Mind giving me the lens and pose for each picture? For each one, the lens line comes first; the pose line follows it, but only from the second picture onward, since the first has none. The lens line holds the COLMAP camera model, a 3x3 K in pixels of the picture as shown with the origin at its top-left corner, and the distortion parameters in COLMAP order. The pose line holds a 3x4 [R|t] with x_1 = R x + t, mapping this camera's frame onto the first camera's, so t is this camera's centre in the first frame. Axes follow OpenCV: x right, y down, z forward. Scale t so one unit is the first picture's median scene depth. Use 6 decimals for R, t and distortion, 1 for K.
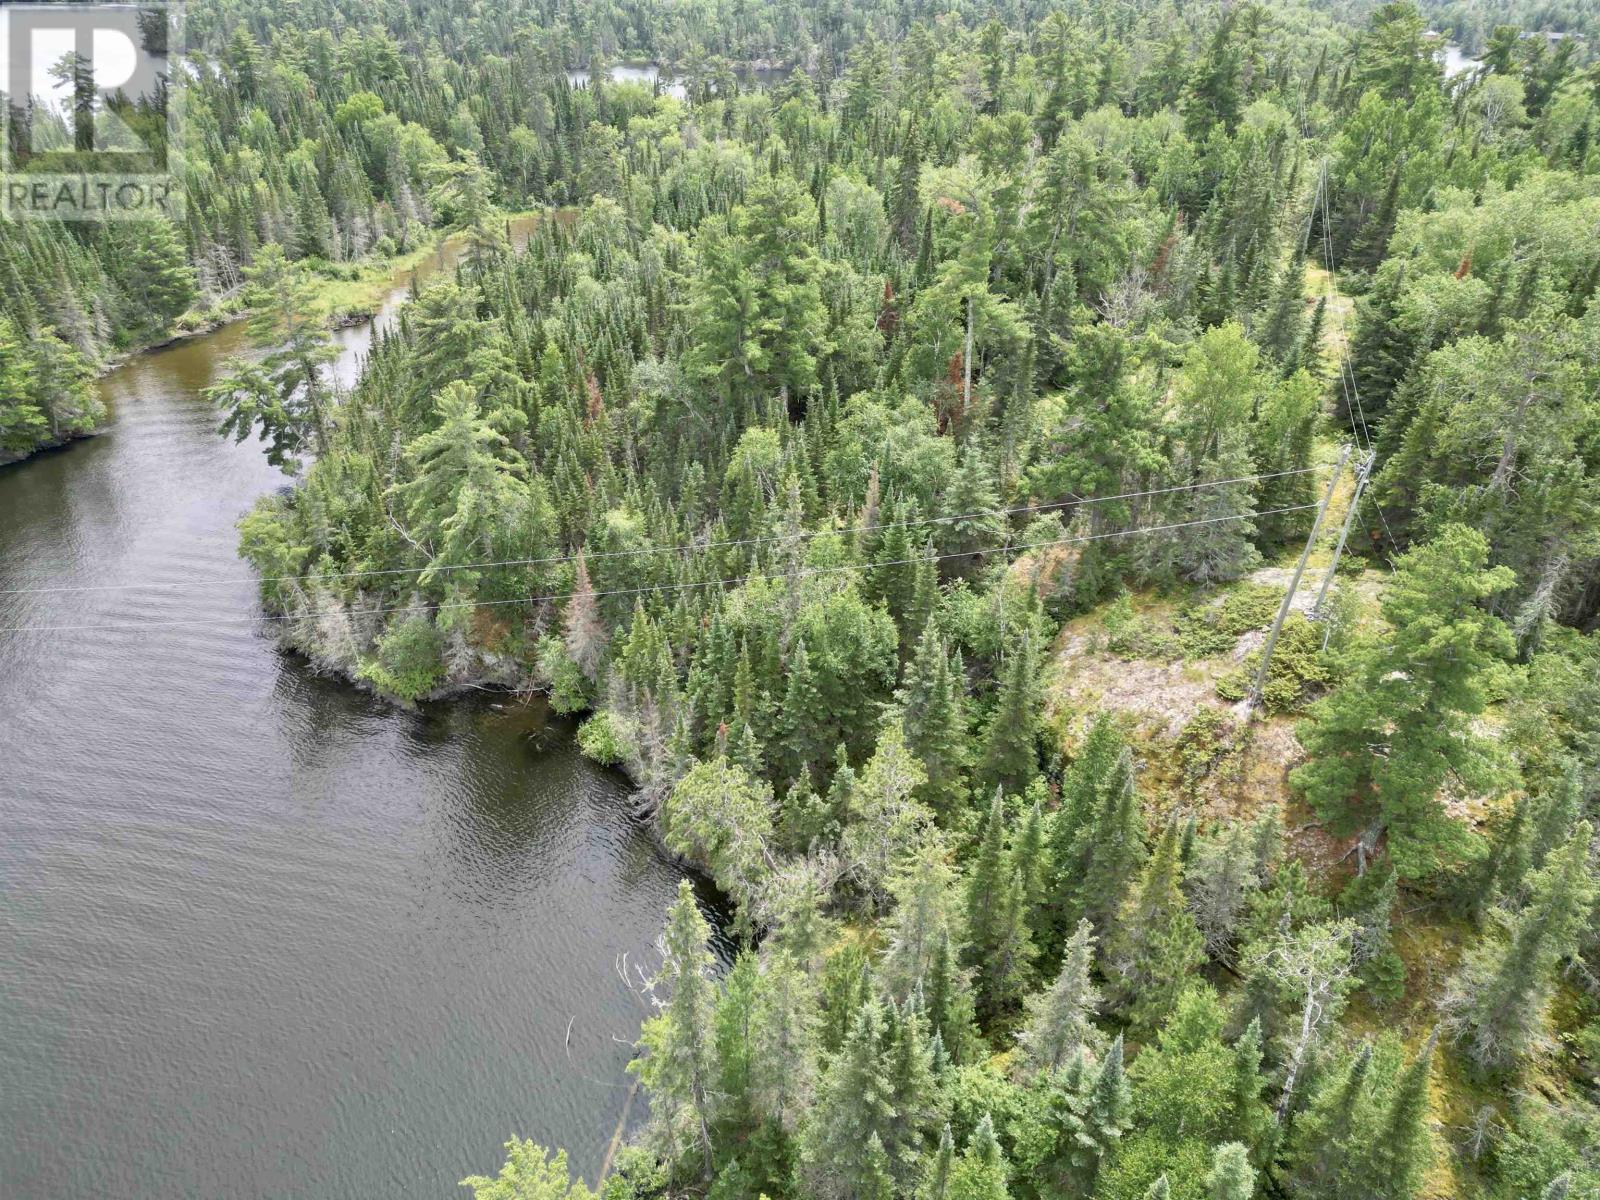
lens RADIAL K [[1115.7, 0, 800.0], [0, 1115.7, 600.0], [0, 0, 1]] dist [0.085281, -0.070190]
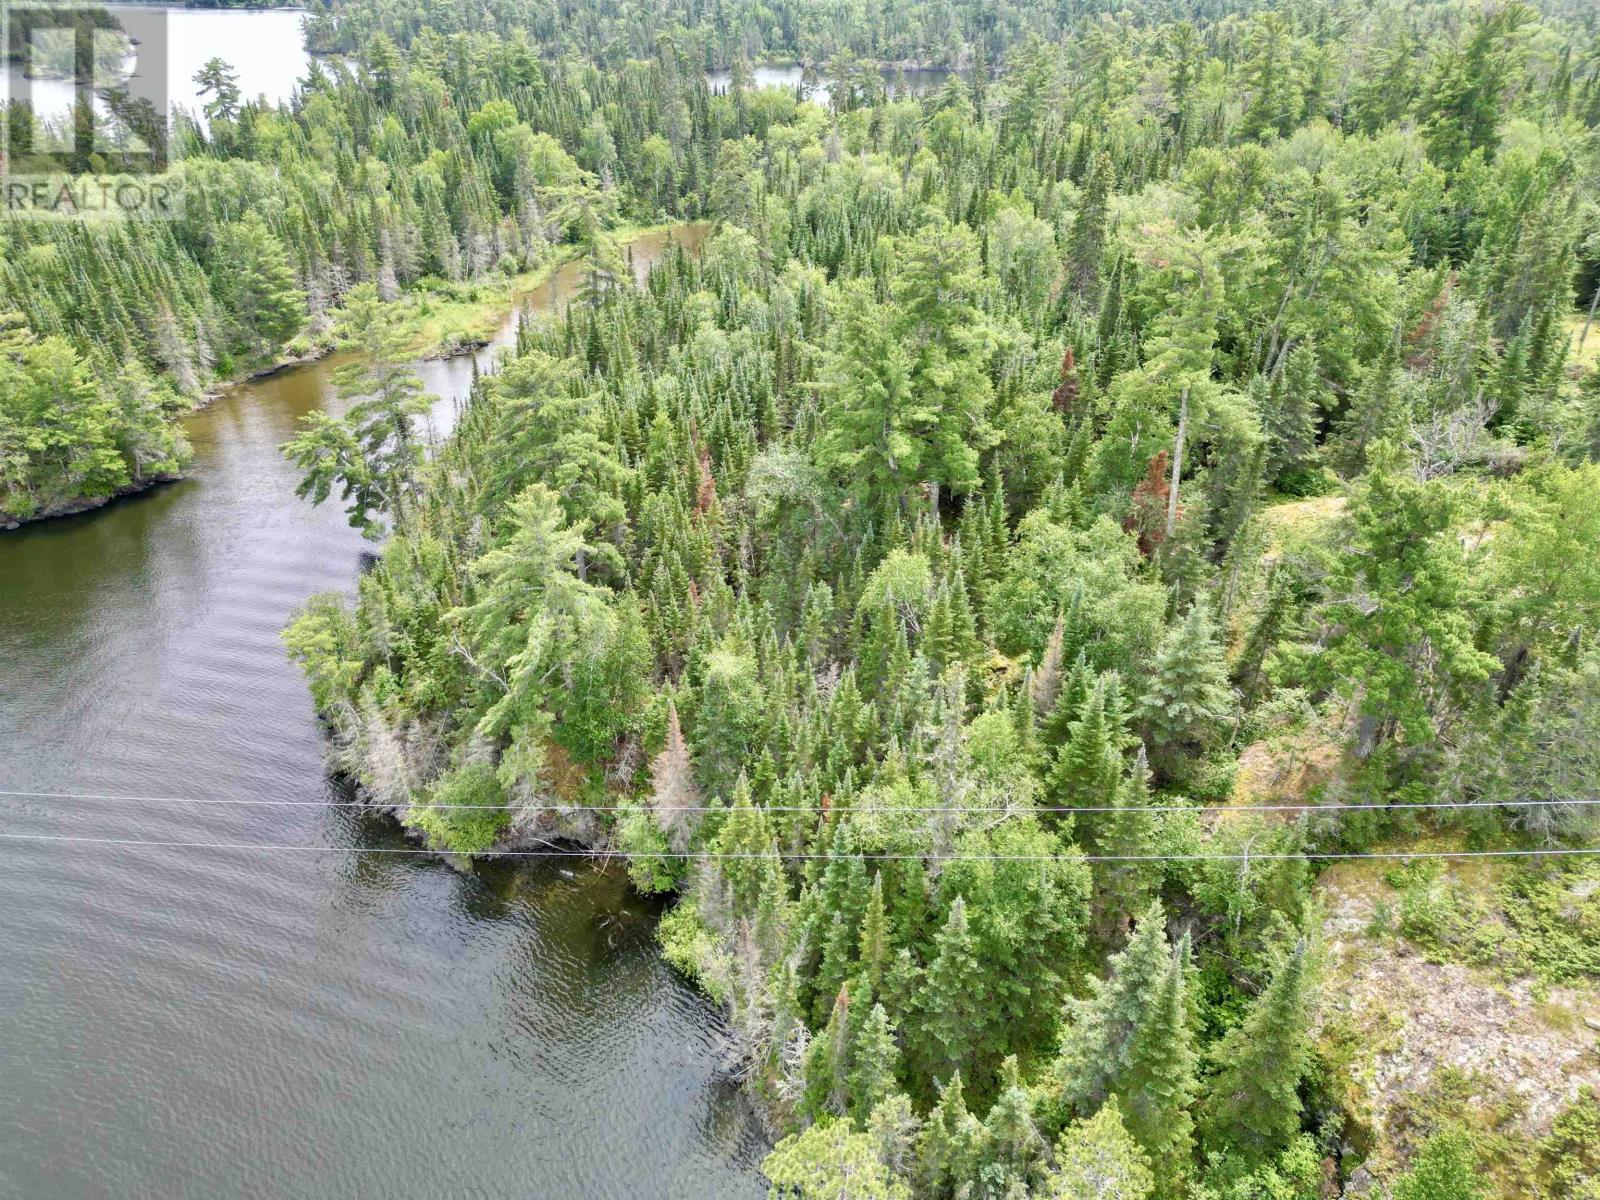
lens RADIAL K [[1115.7, 0, 800.0], [0, 1115.7, 600.0], [0, 0, 1]] dist [0.085281, -0.070190]
pose [[0.993469, 0.050521, -0.102311, -0.022102], [-0.050285, 0.998723, 0.004888, -0.093469], [0.102427, 0.000289, 0.994740, 0.163380]]
